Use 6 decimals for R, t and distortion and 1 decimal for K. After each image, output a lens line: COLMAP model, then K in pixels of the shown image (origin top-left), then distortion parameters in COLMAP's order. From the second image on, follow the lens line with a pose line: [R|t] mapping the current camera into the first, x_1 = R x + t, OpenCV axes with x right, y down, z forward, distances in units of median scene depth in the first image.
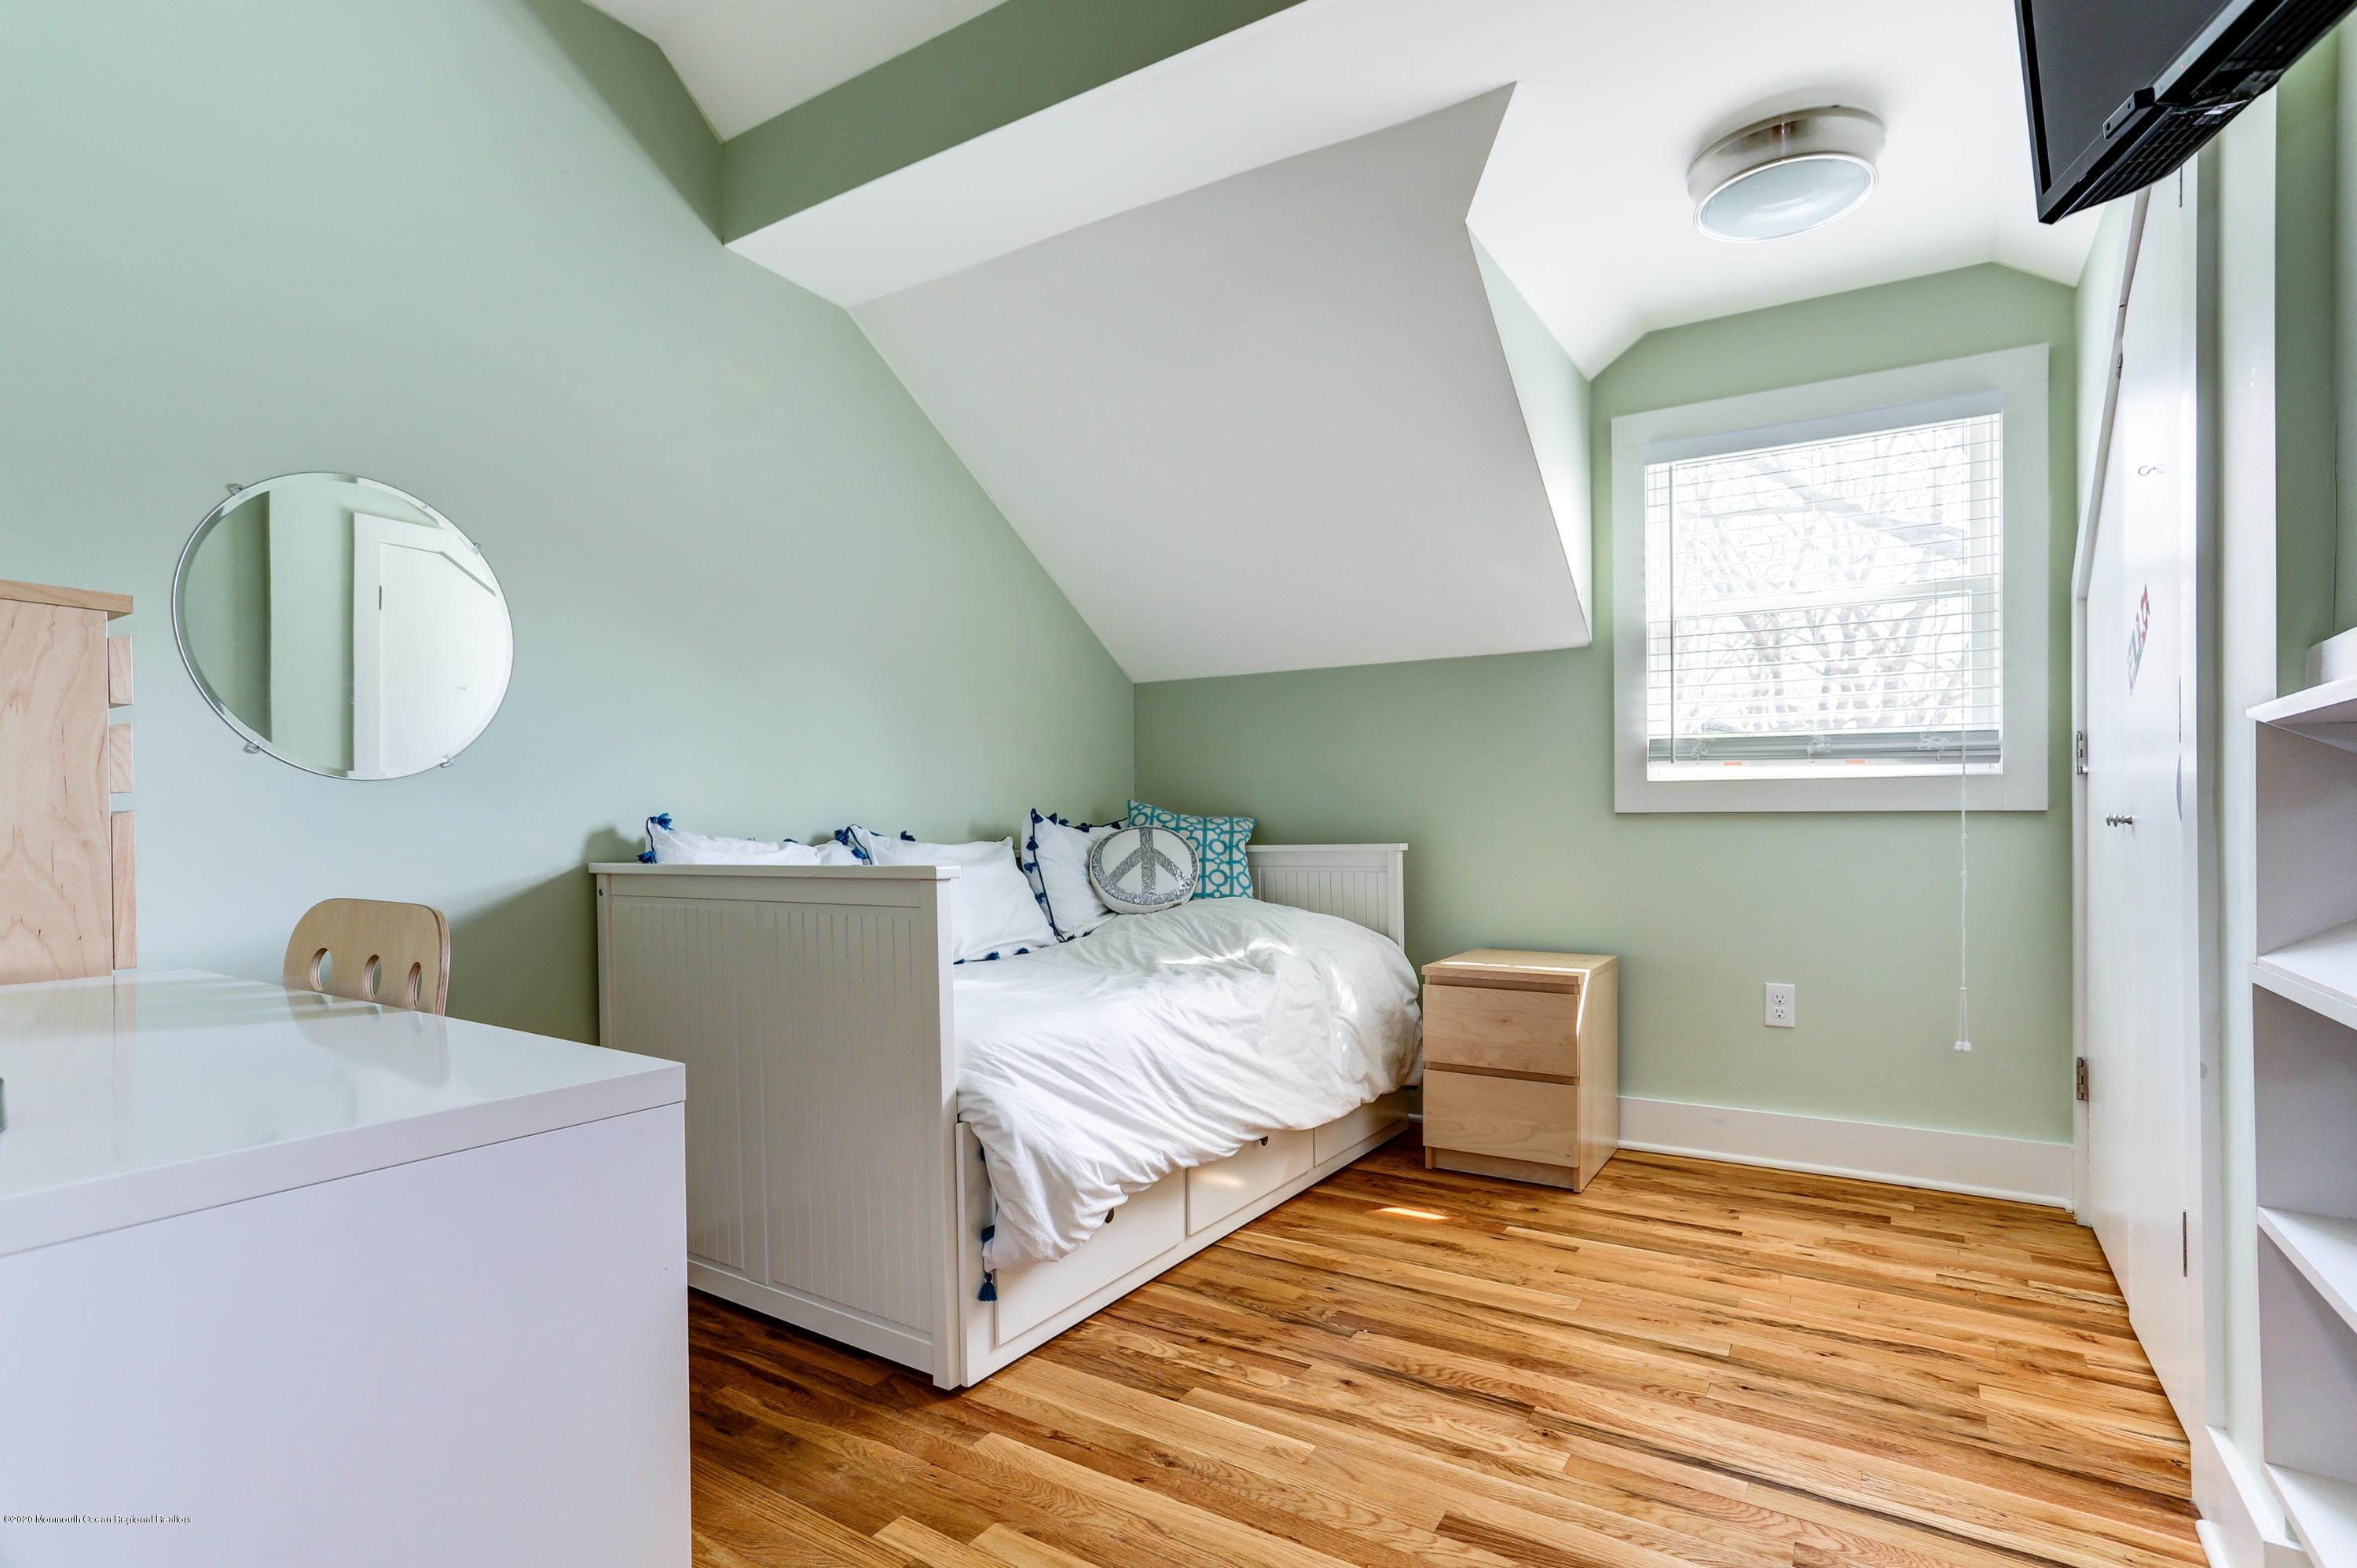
lens RADIAL K [[1167.1, 0, 1175.7], [0, 1167.1, 793.1], [0, 0, 1]] dist [-0.027364, 0.000194]
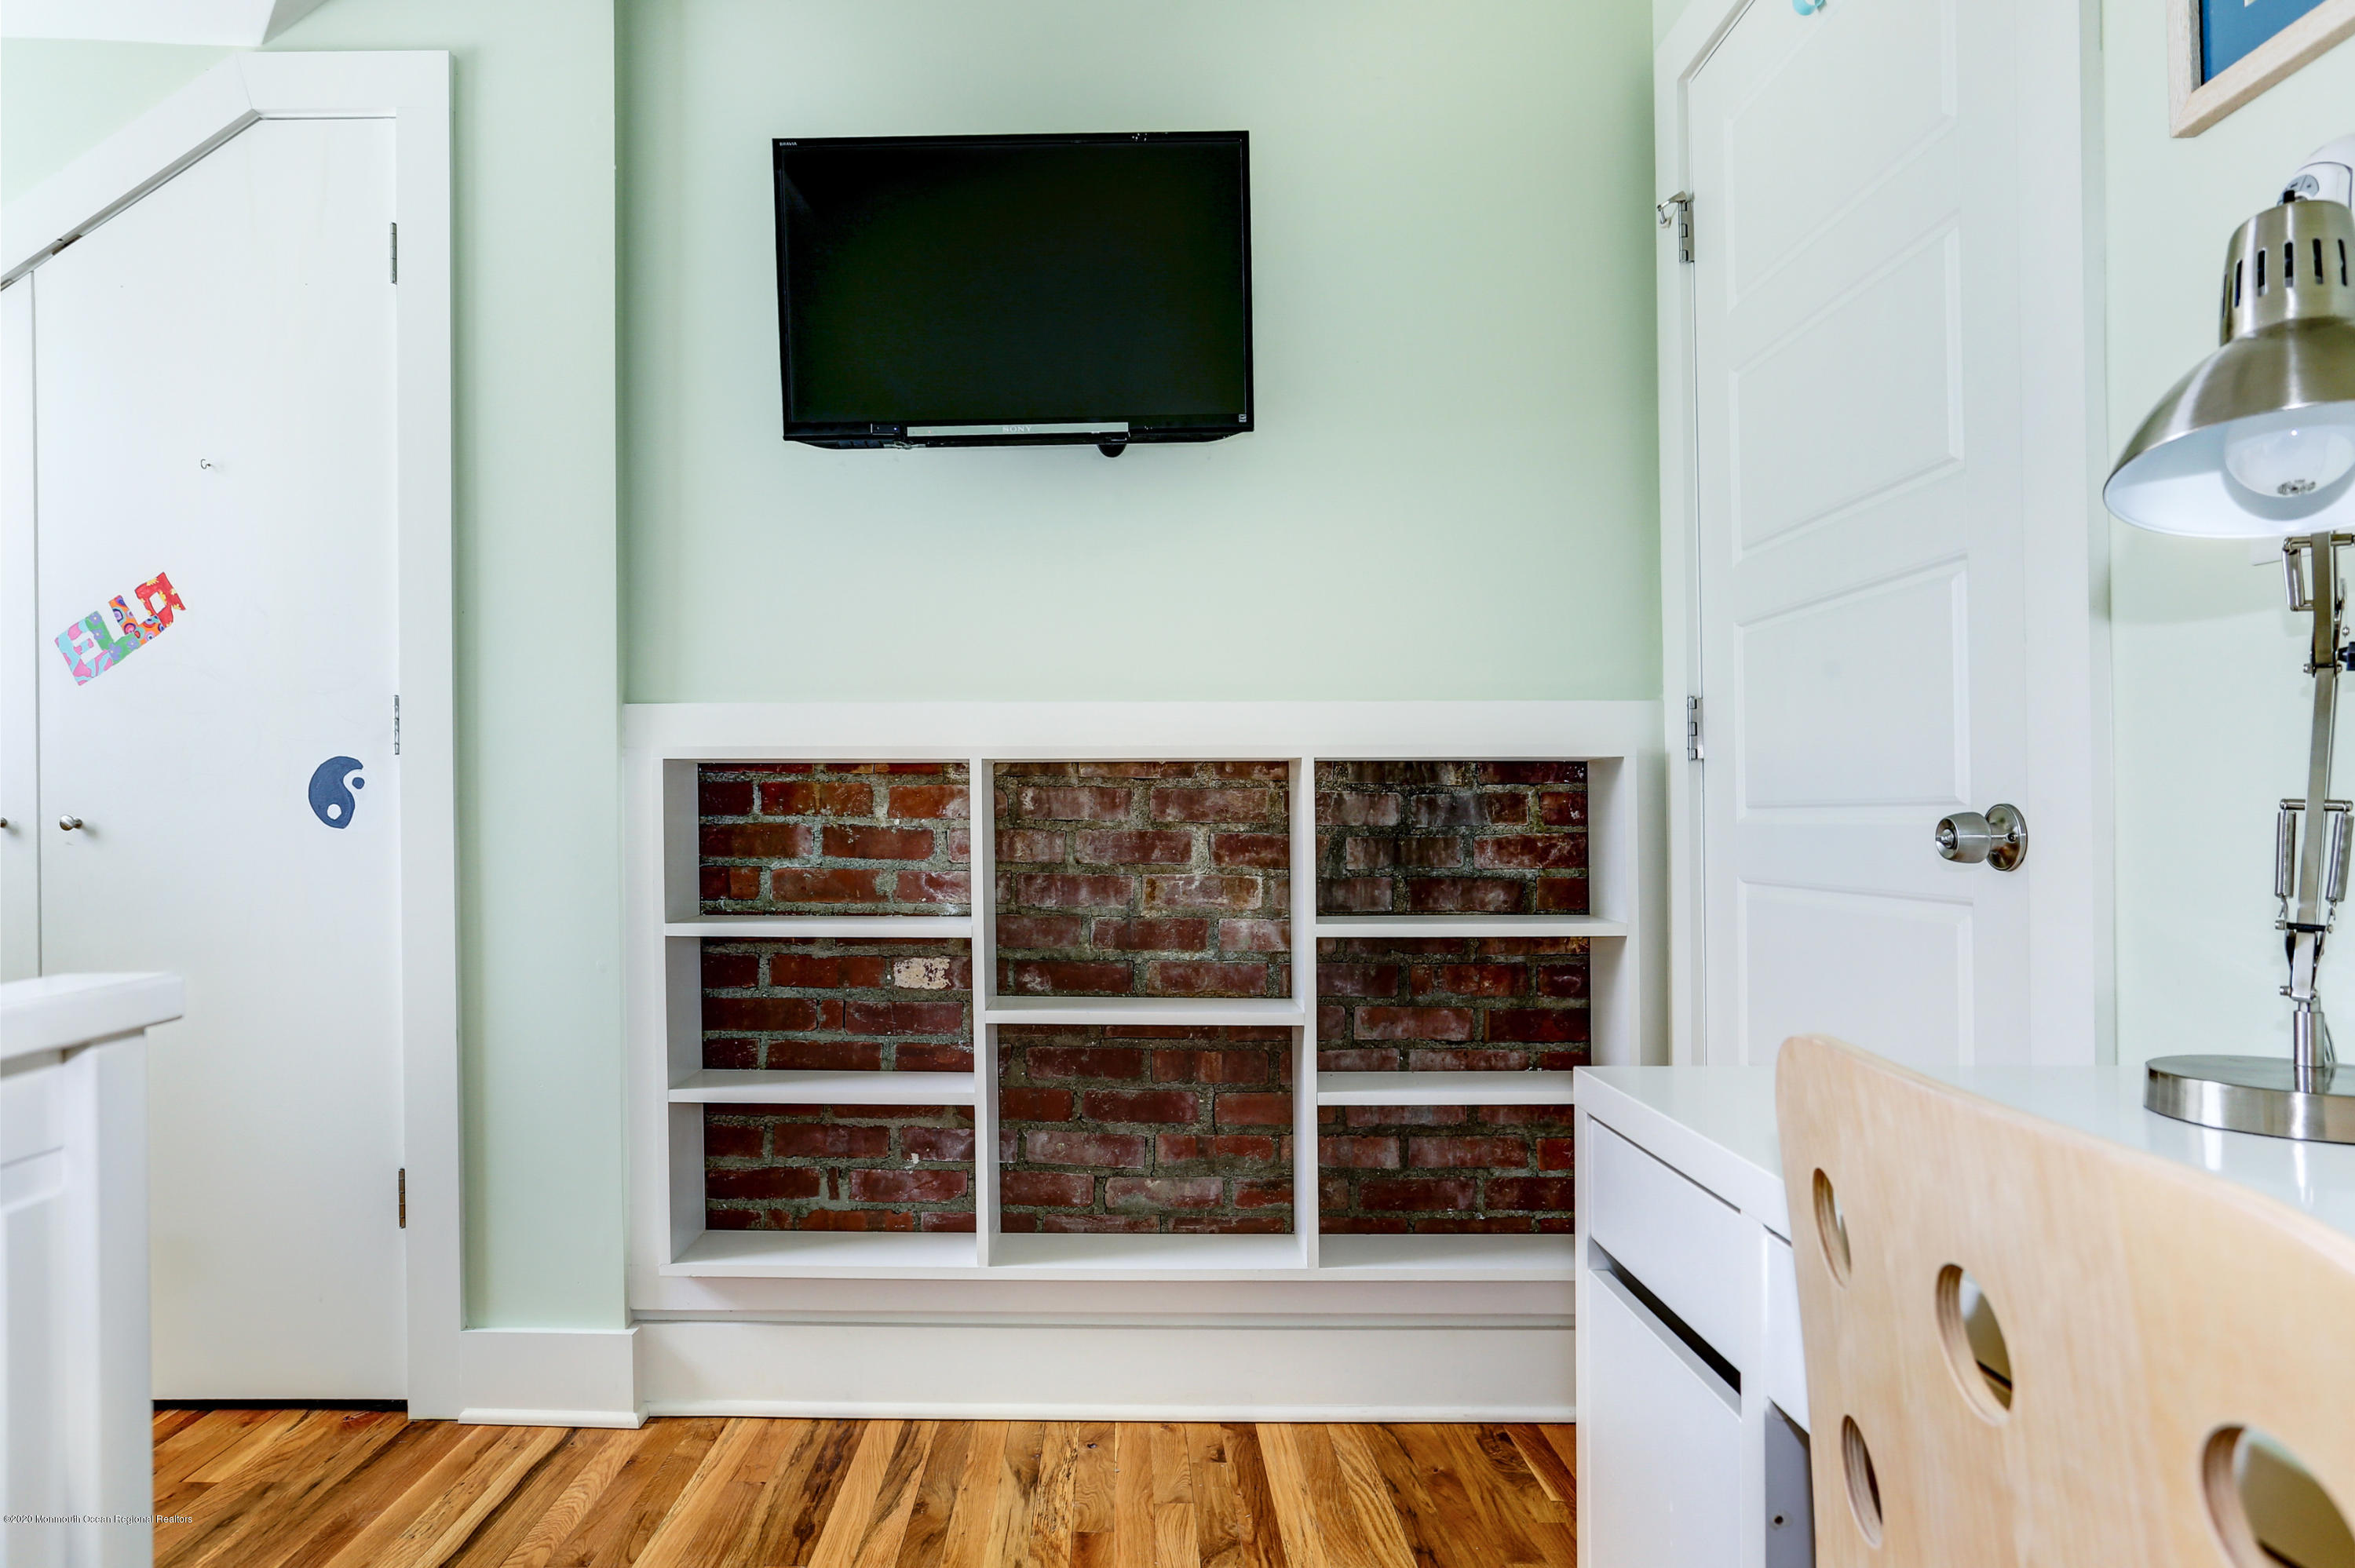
lens RADIAL K [[1472.4, 0, 1173.9], [0, 1472.4, 781.7], [0, 0, 1]] dist [-0.001817, -0.000378]
pose [[-0.518938, 0.002229, 0.854809, -0.704132], [0.001757, 0.999997, -0.001541, -0.007419], [-0.854810, 0.000702, -0.518940, 1.043595]]
